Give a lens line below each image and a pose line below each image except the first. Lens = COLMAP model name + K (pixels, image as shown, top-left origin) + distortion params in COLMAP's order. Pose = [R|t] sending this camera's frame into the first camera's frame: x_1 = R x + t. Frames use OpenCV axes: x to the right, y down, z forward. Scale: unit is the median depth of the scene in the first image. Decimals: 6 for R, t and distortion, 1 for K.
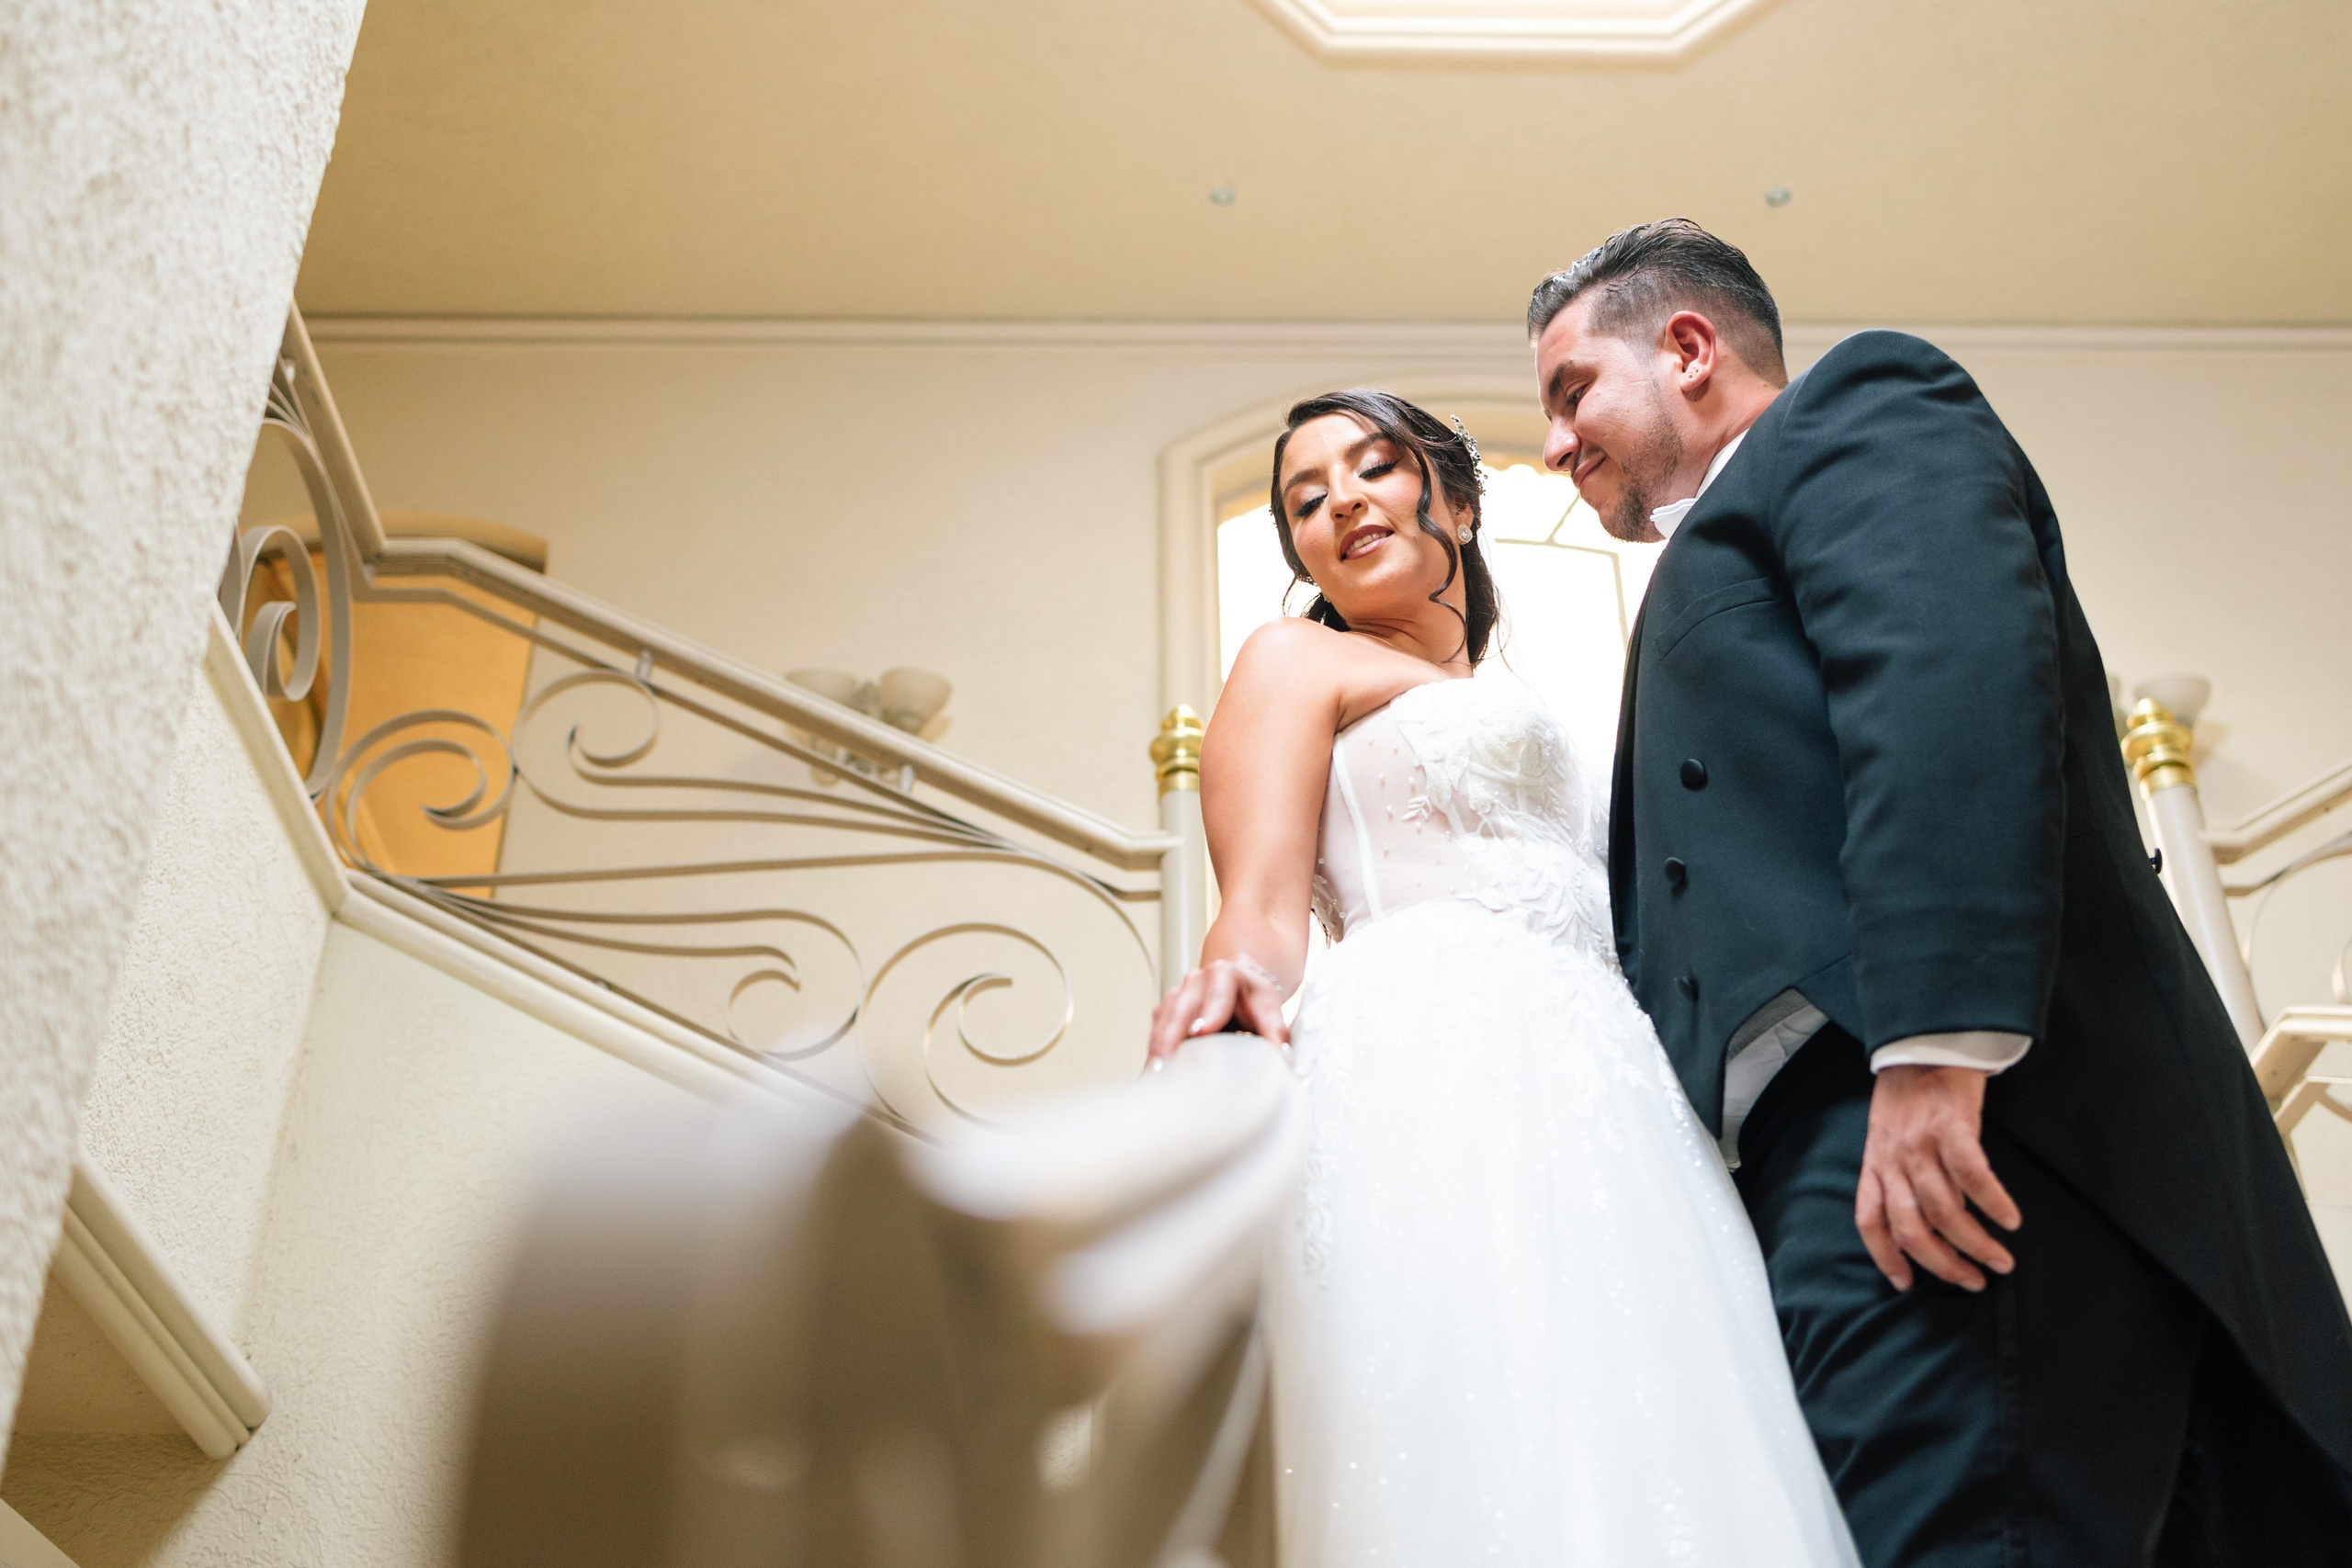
lens RADIAL K [[2460.0, 0, 1106.8], [0, 2460.0, 787.1], [0, 0, 1]] dist [0.054065, -0.001764]
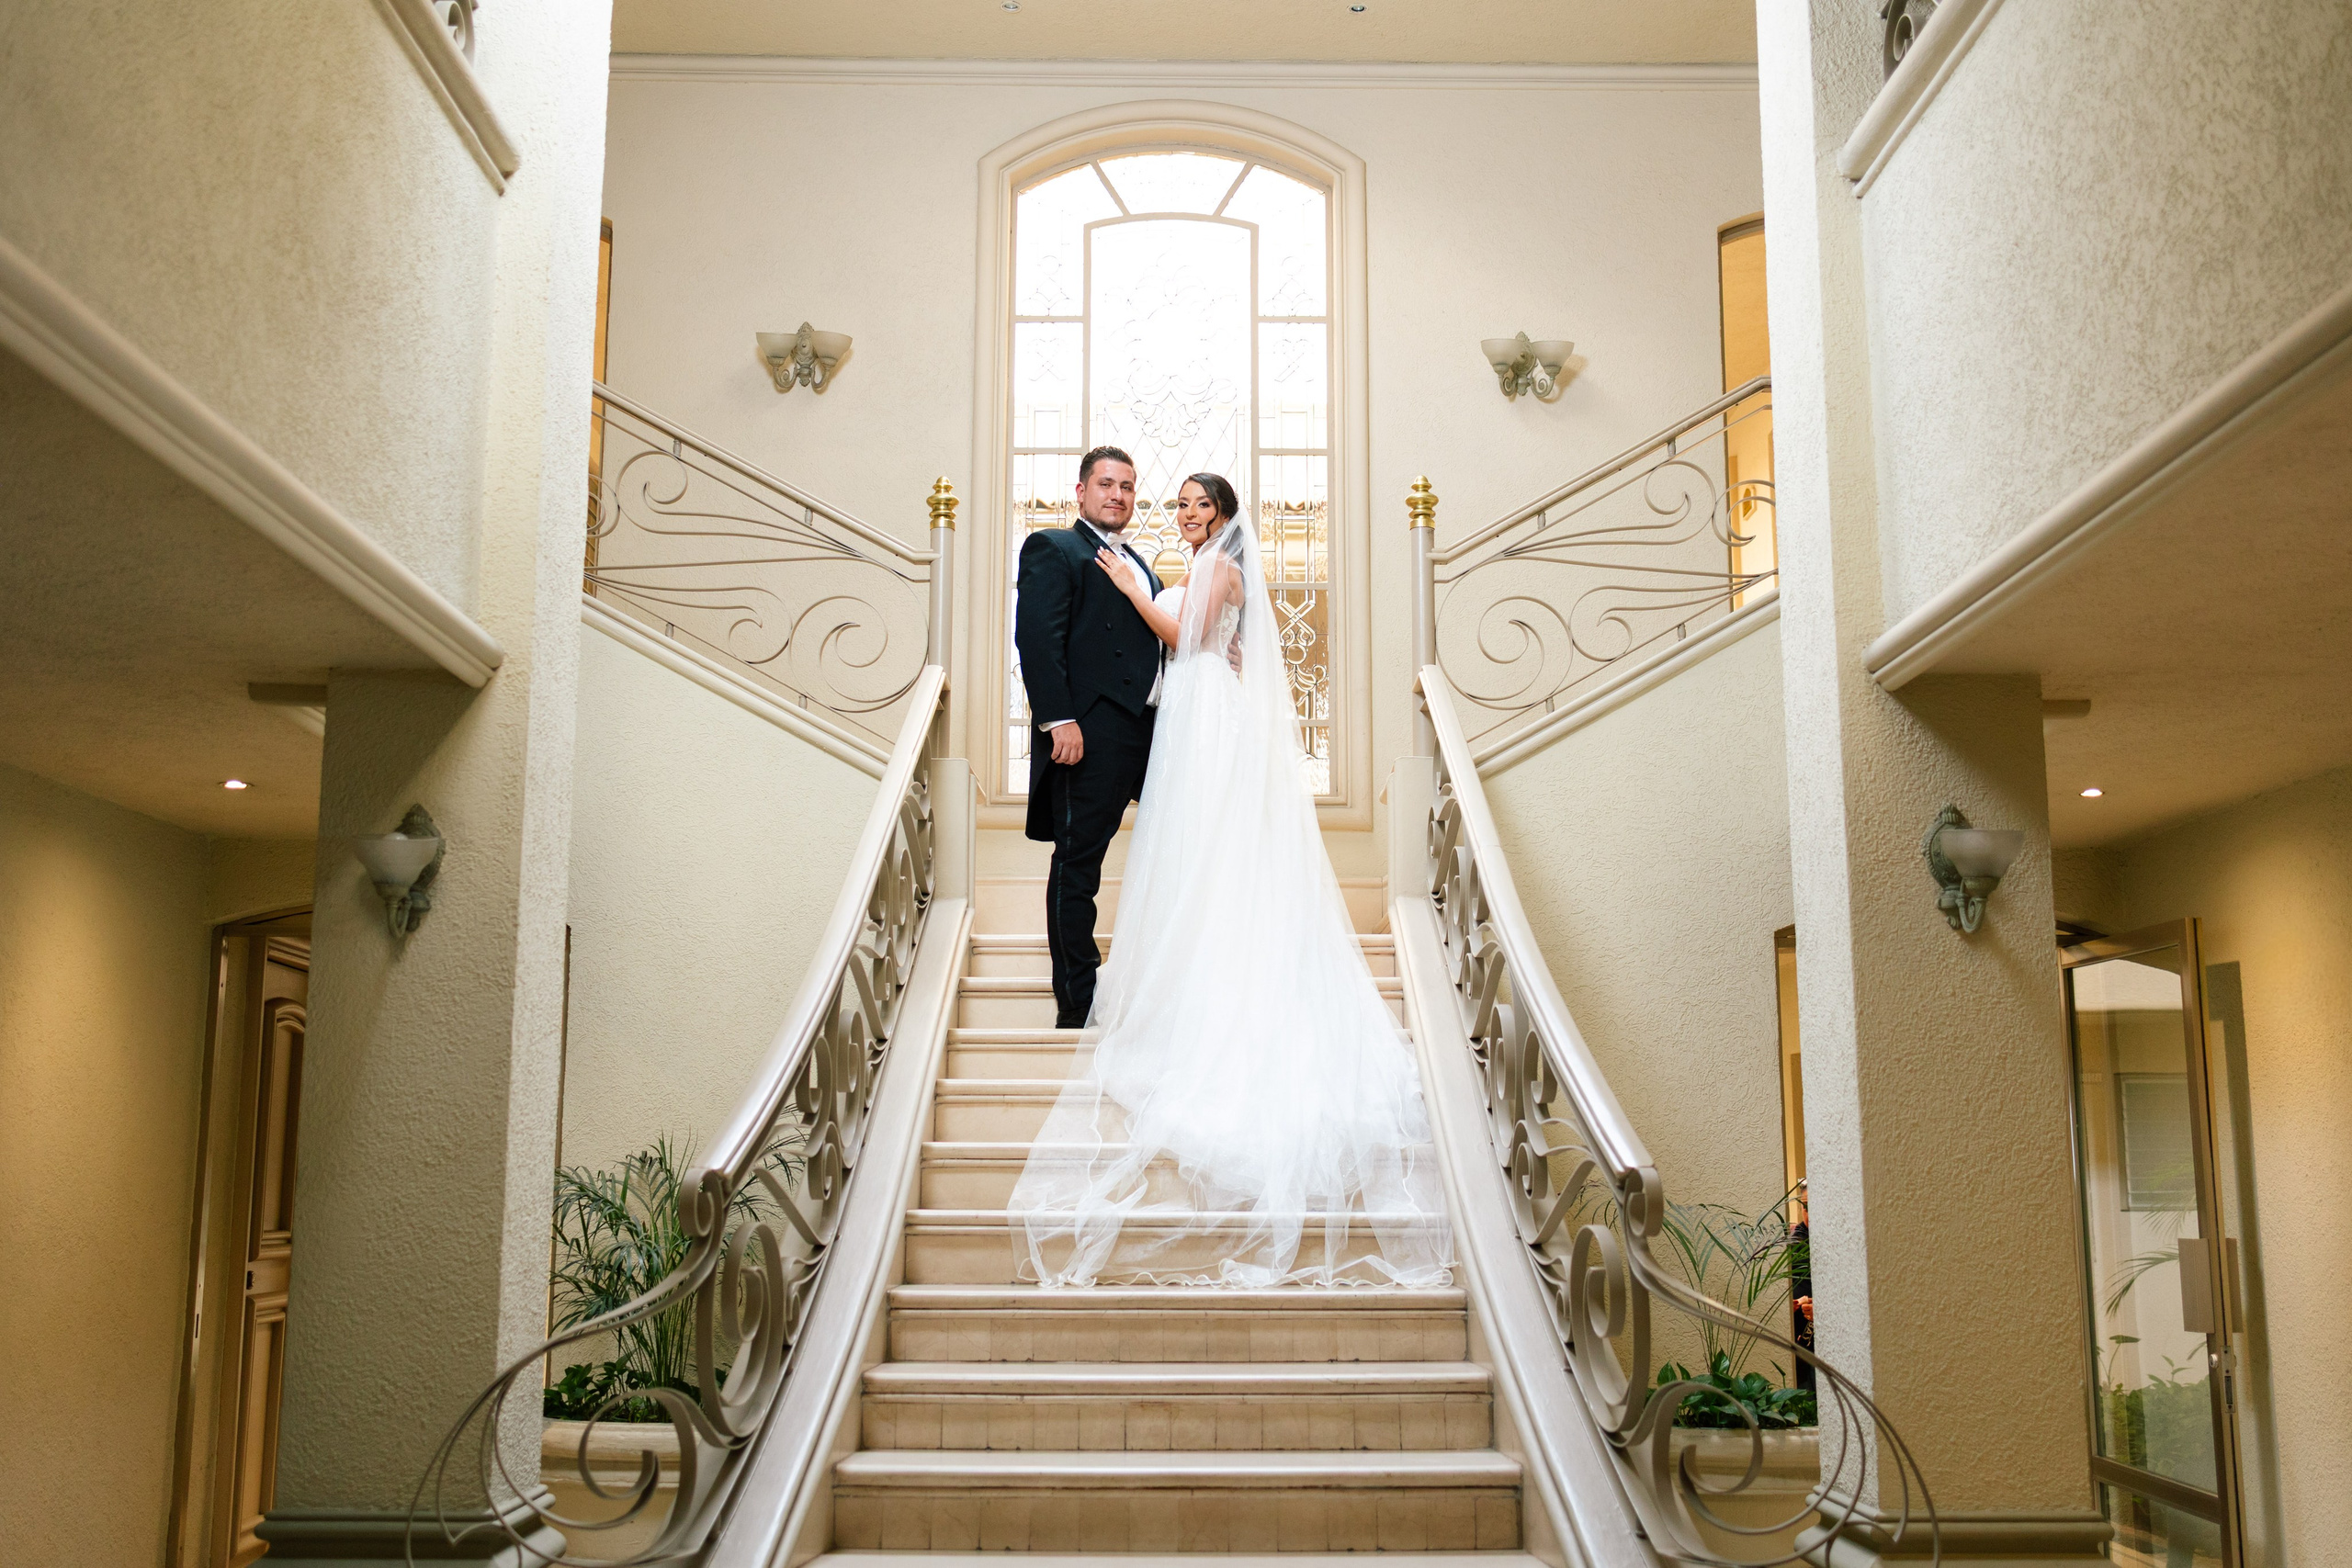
lens RADIAL K [[2389.8, 0, 1176.0], [0, 2389.8, 784.0], [0, 0, 1]] dist [-0.000330, -0.004348]
pose [[0.999736, 0.015201, 0.017253, 0.195205], [-0.021161, 0.901815, 0.431603, -0.673562], [-0.008998, -0.431854, 0.901899, -0.909674]]
